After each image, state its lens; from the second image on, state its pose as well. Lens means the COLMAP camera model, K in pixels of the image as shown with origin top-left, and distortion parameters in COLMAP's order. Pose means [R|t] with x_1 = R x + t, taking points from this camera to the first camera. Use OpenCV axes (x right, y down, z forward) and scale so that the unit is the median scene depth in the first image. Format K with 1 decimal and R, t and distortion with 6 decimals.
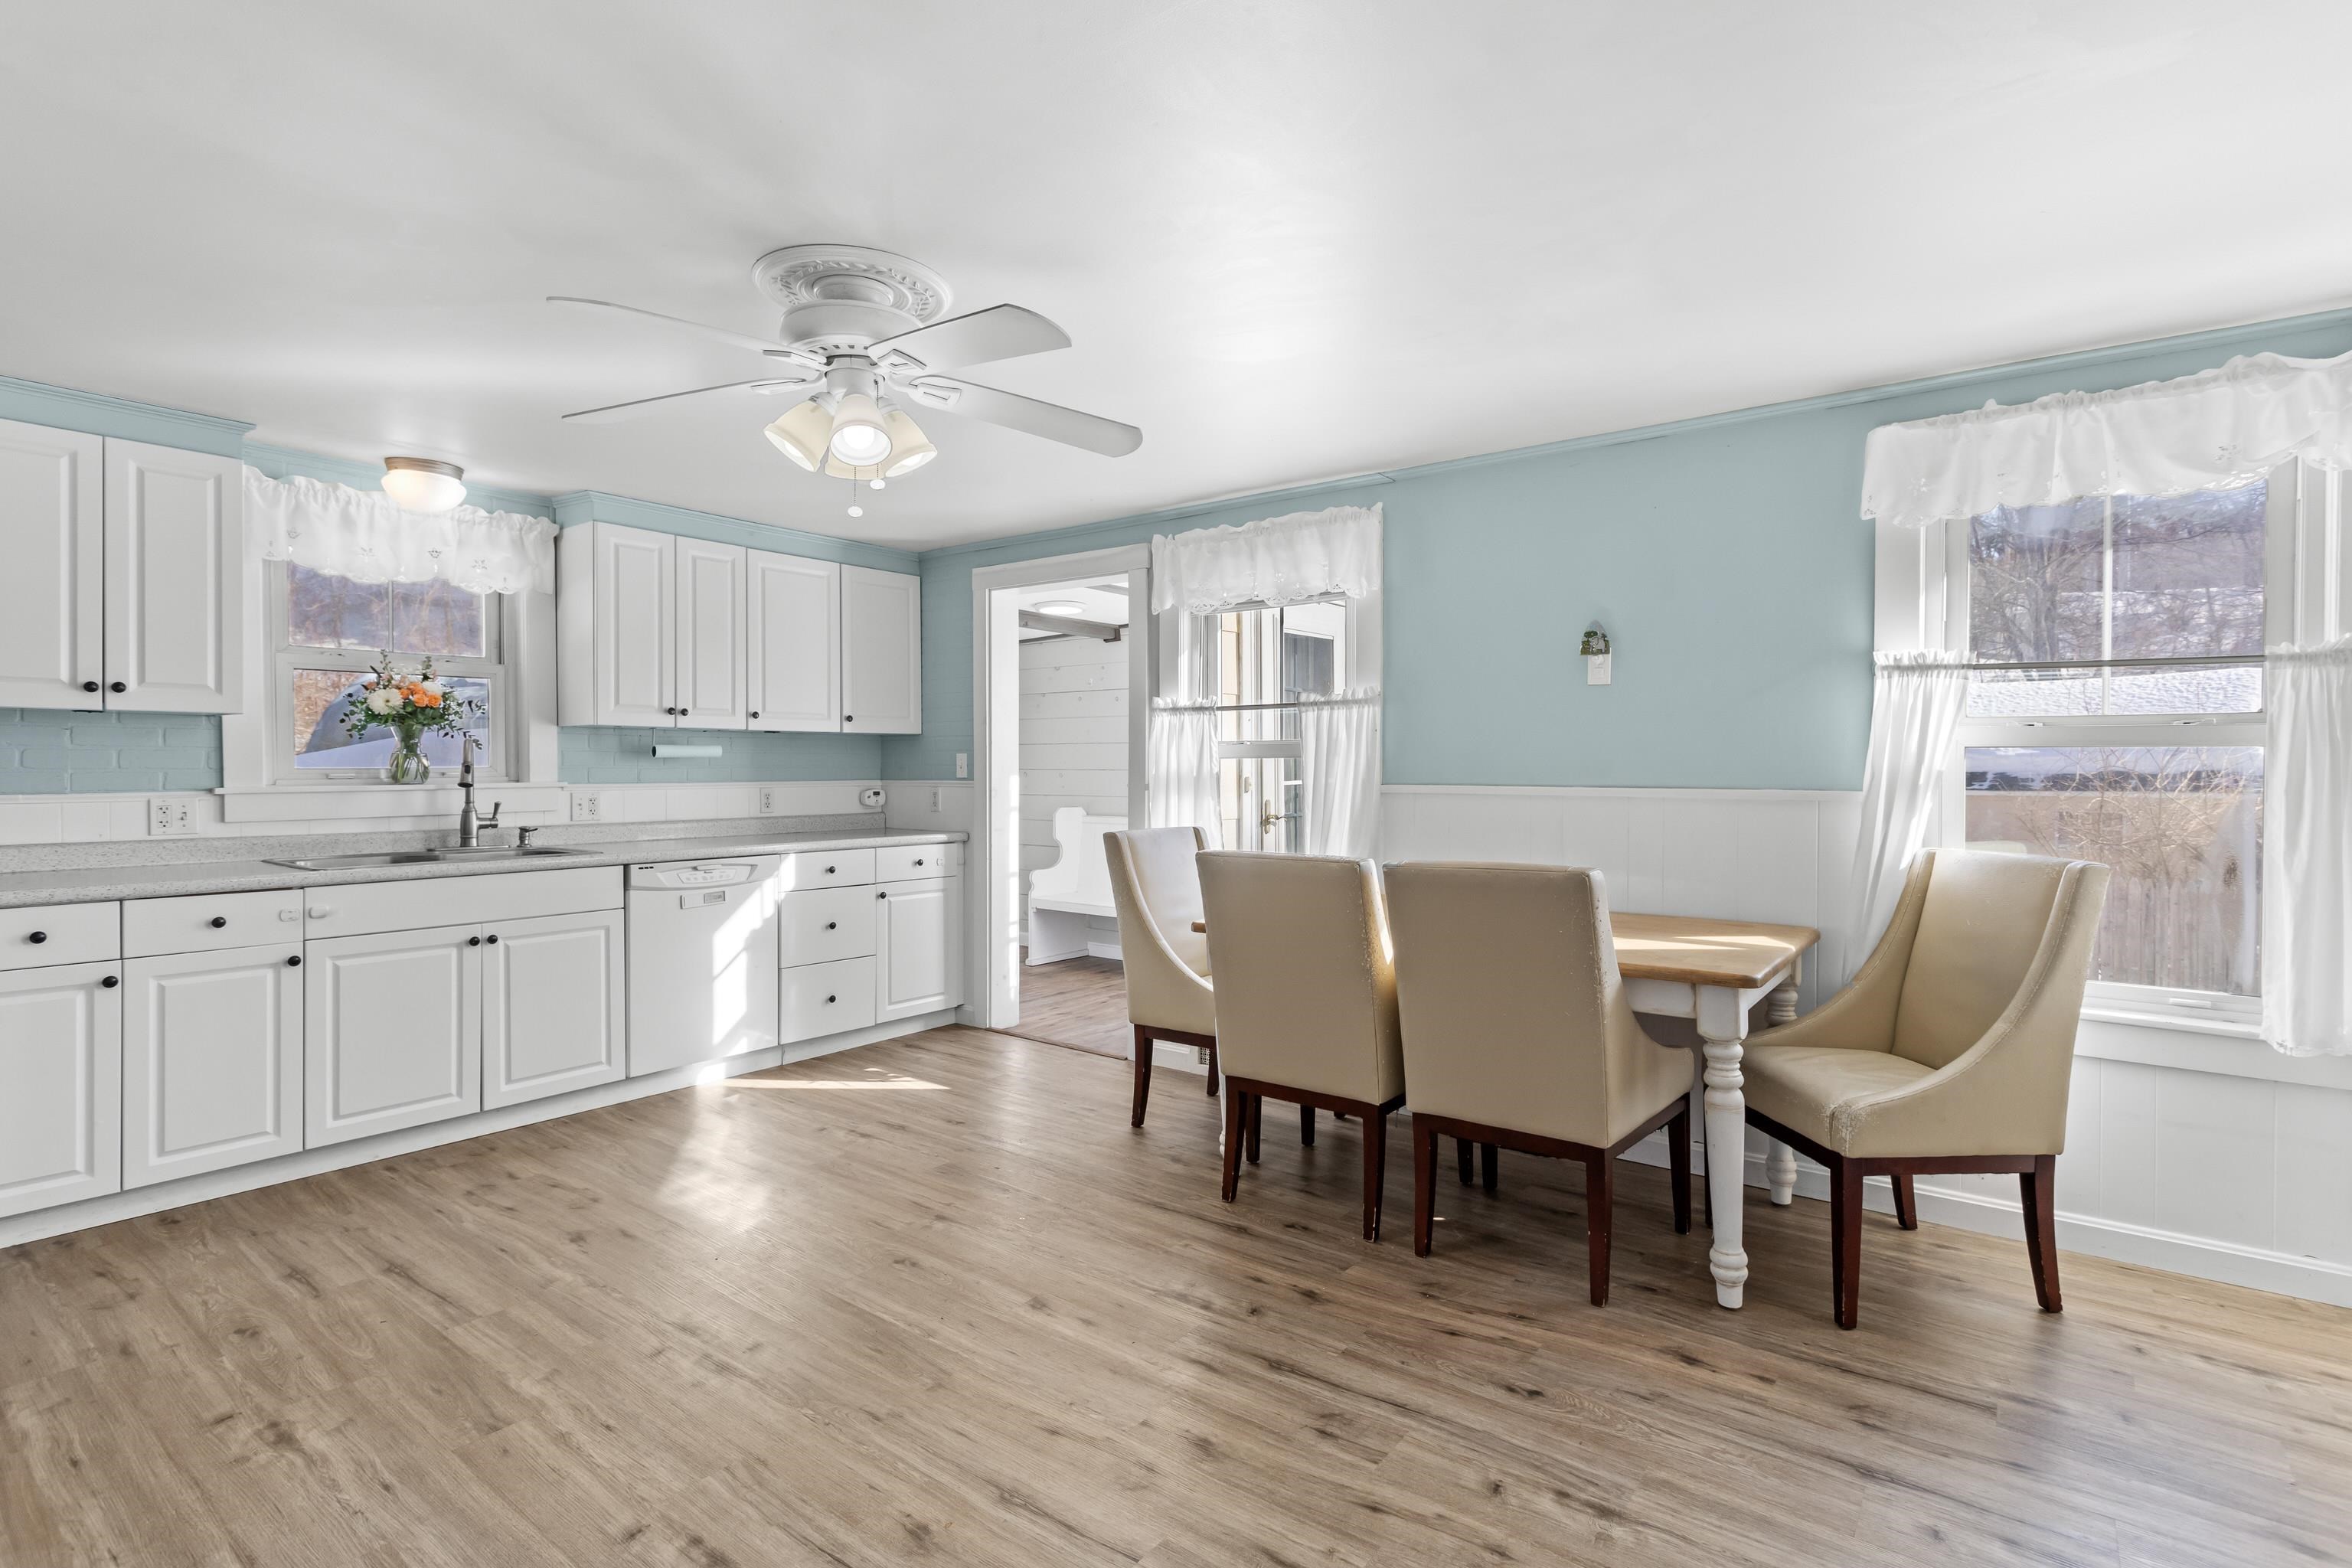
lens RADIAL K [[1113.0, 0, 1183.8], [0, 1113.0, 777.9], [0, 0, 1]] dist [-0.001535, 0.001749]
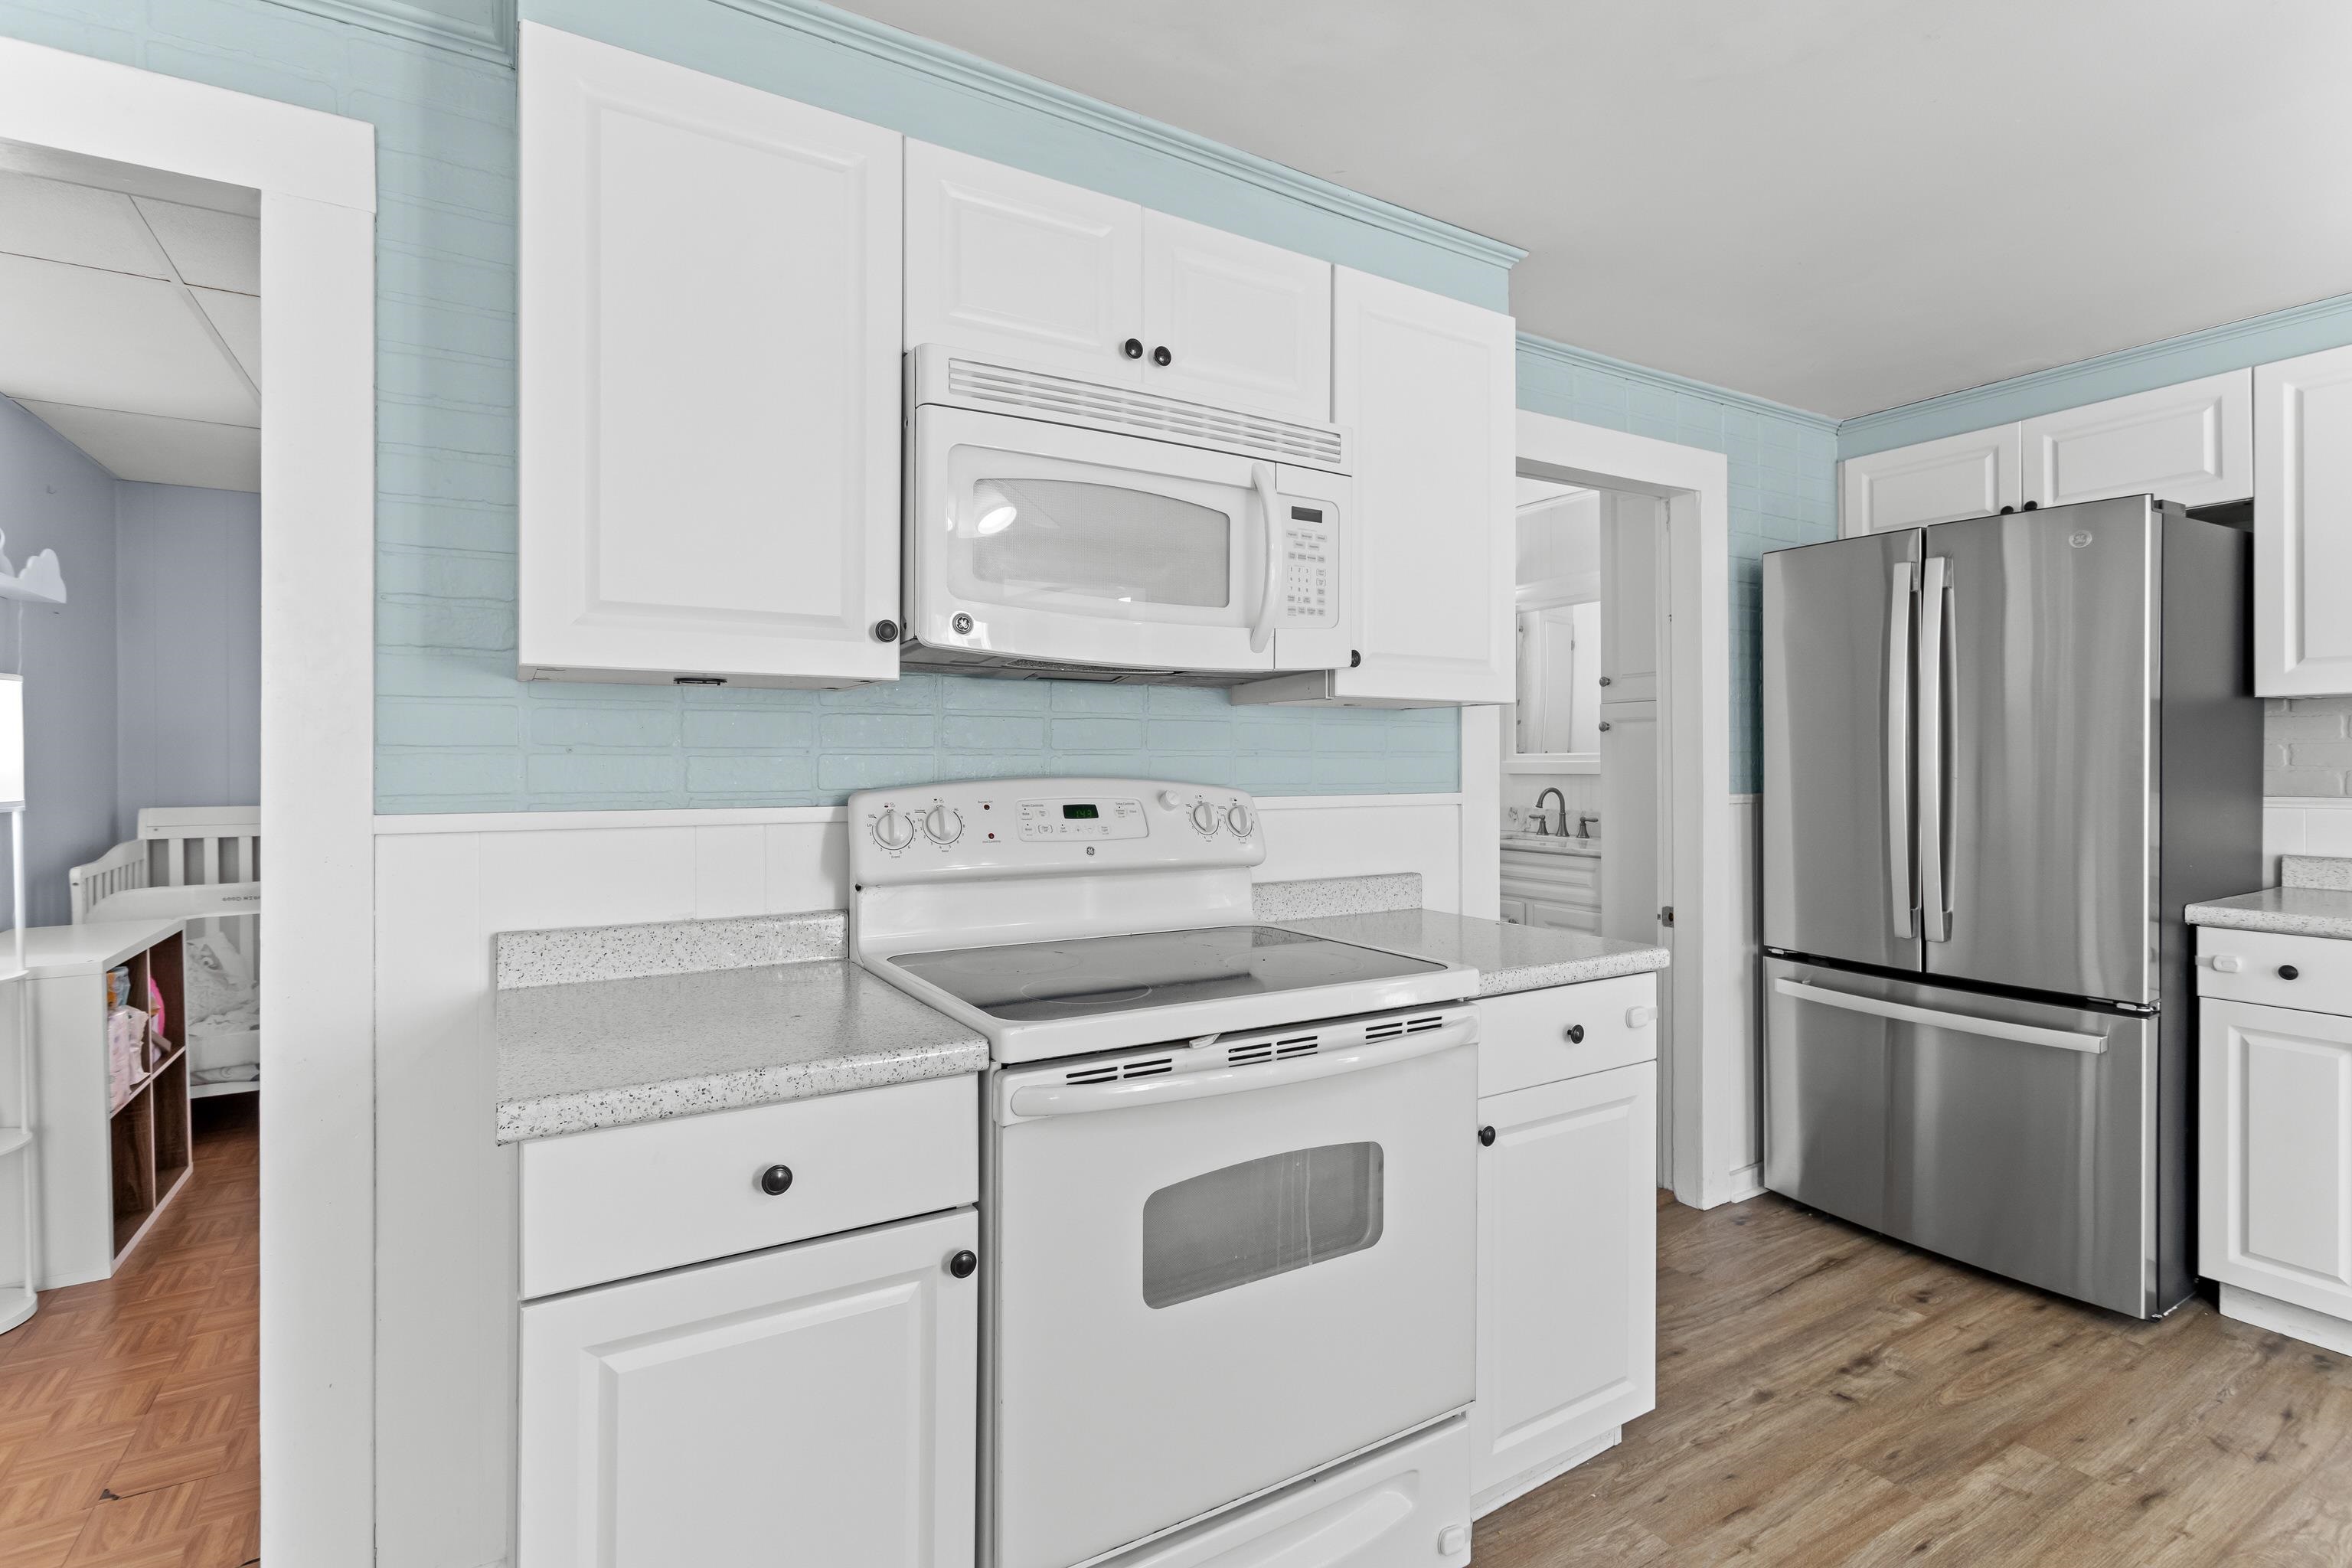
lens RADIAL K [[1117.7, 0, 1186.7], [0, 1117.7, 765.3], [0, 0, 1]] dist [0.000074, -0.000350]
pose [[-0.361889, -0.000559, -0.932221, 0.025639], [-0.006224, 0.999979, 0.001816, -0.004563], [0.932200, 0.006459, -0.361885, 0.382119]]
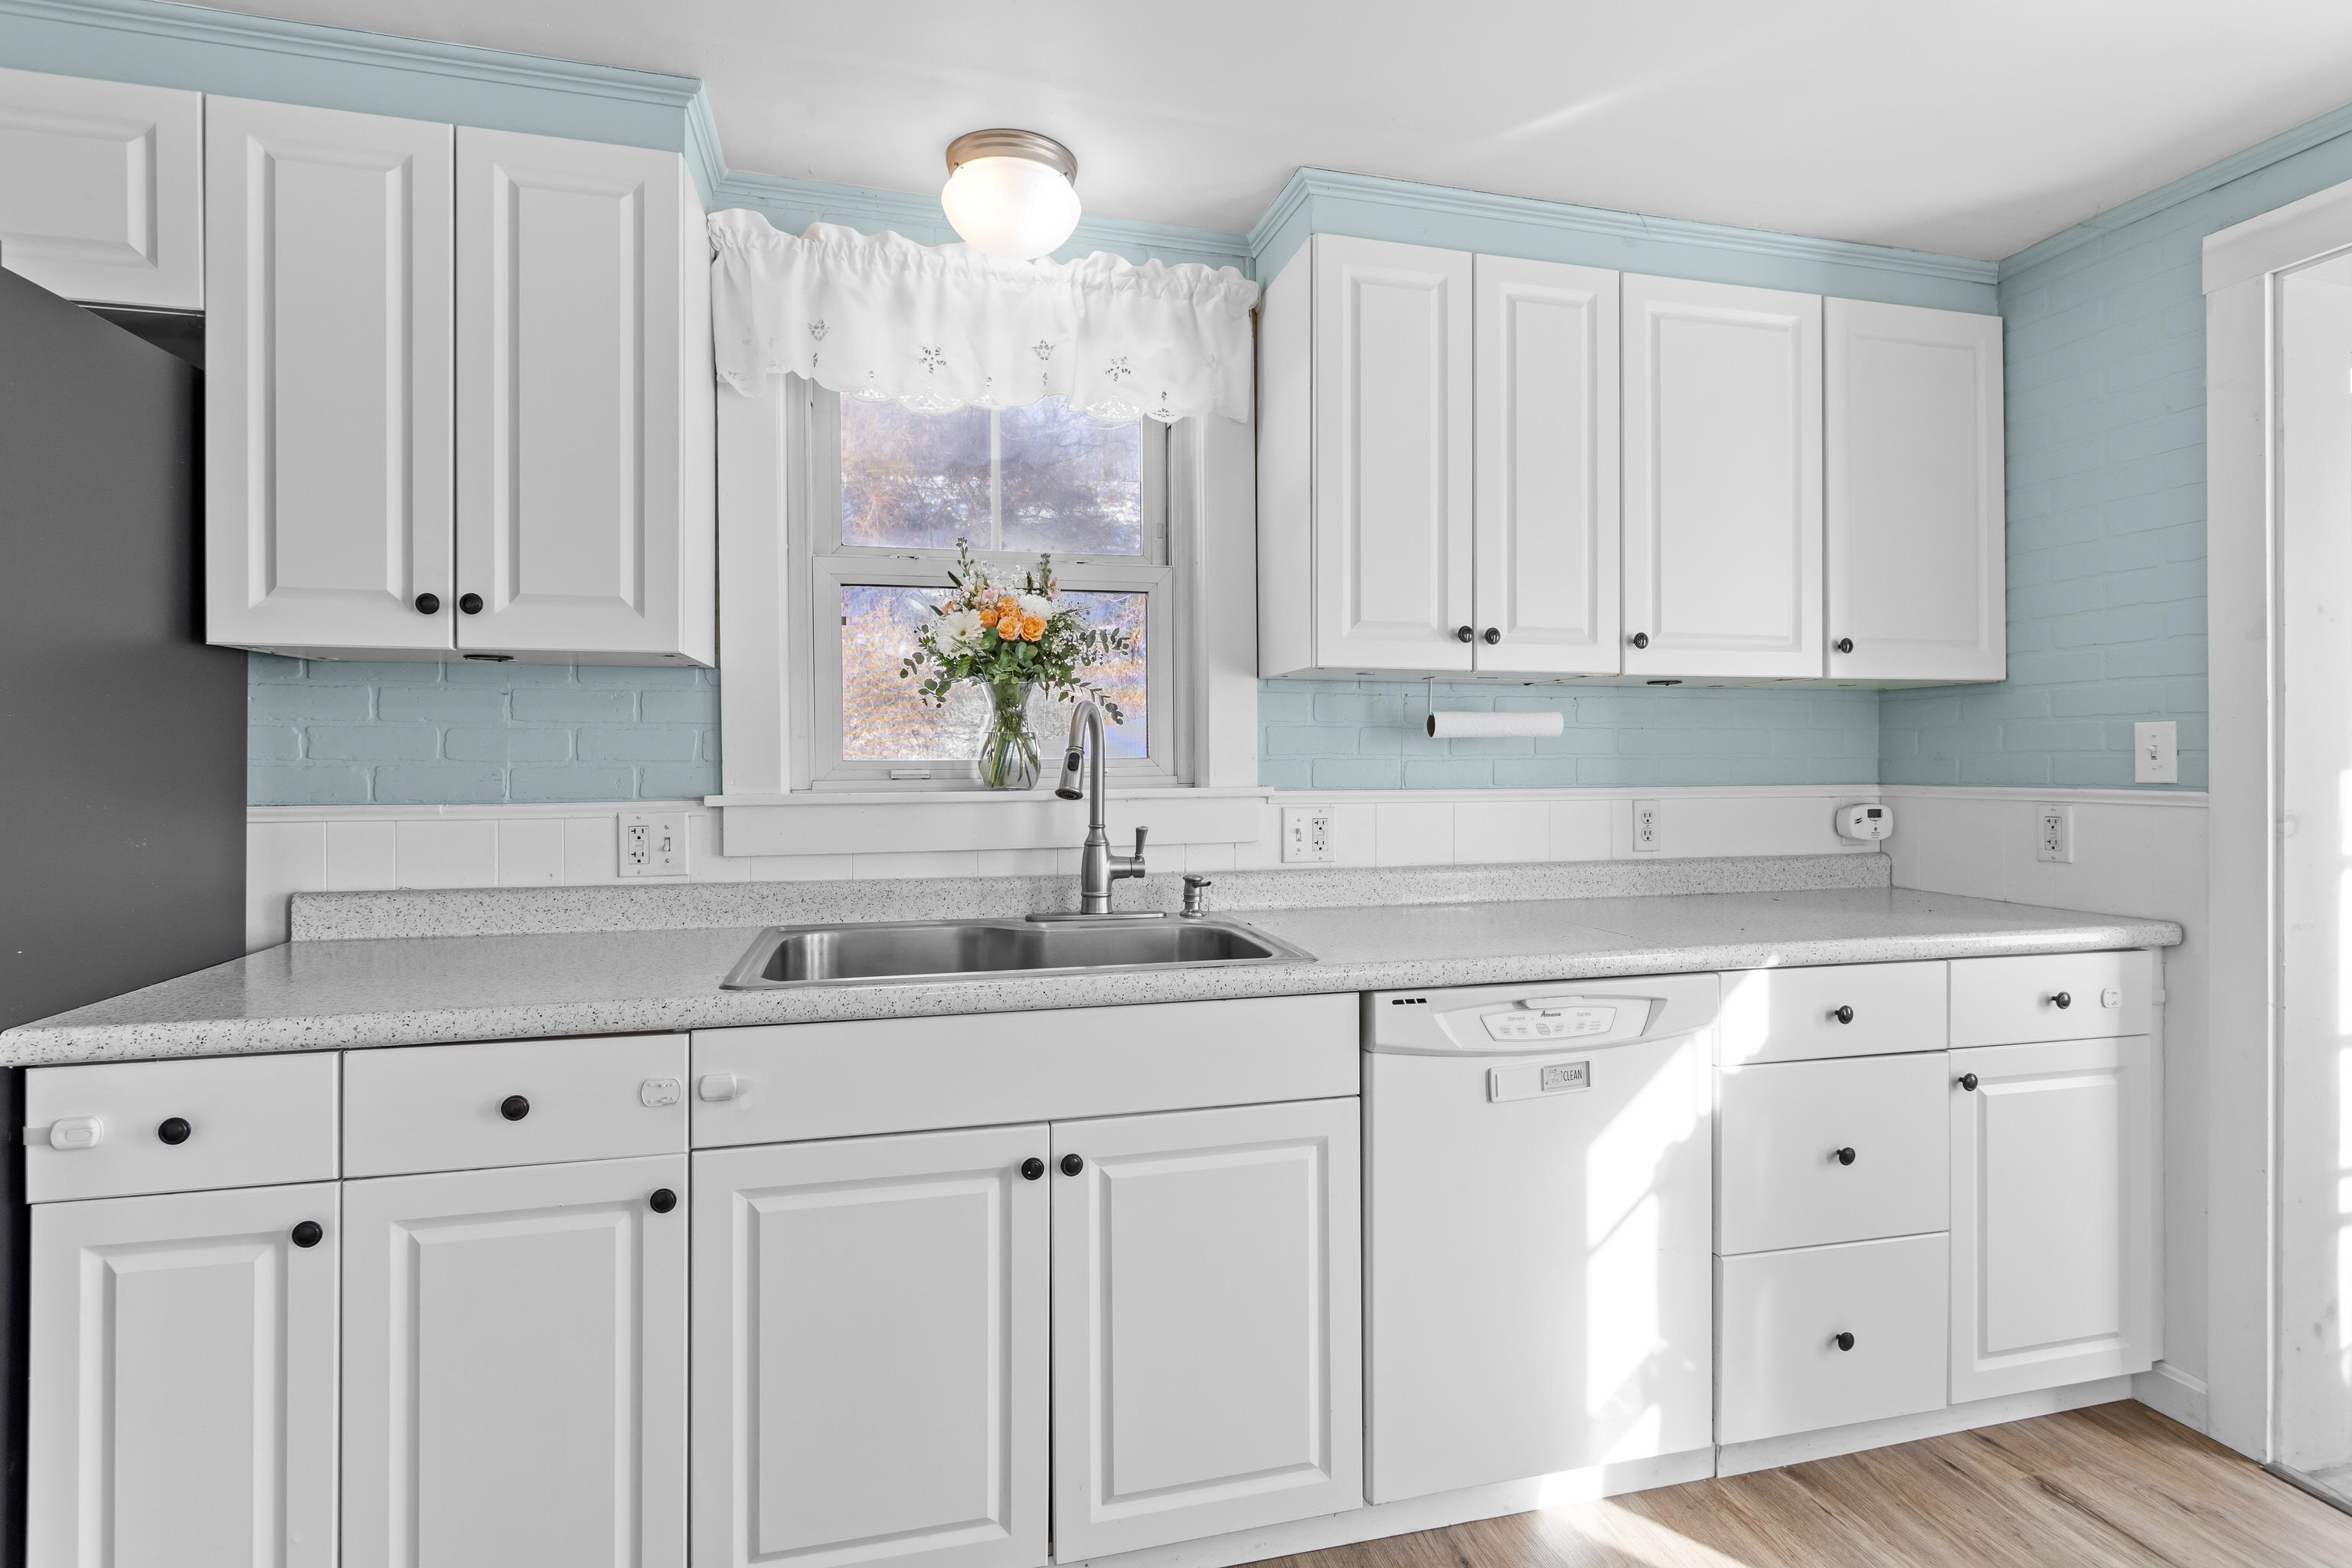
lens RADIAL K [[1113.4, 0, 1181.2], [0, 1113.4, 757.6], [0, 0, 1]] dist [0.002053, 0.000315]
pose [[0.783023, -0.003254, -0.621984, -0.298251], [-0.004371, 0.999933, -0.010735, -0.004499], [0.621977, 0.011125, 0.782957, 0.635161]]
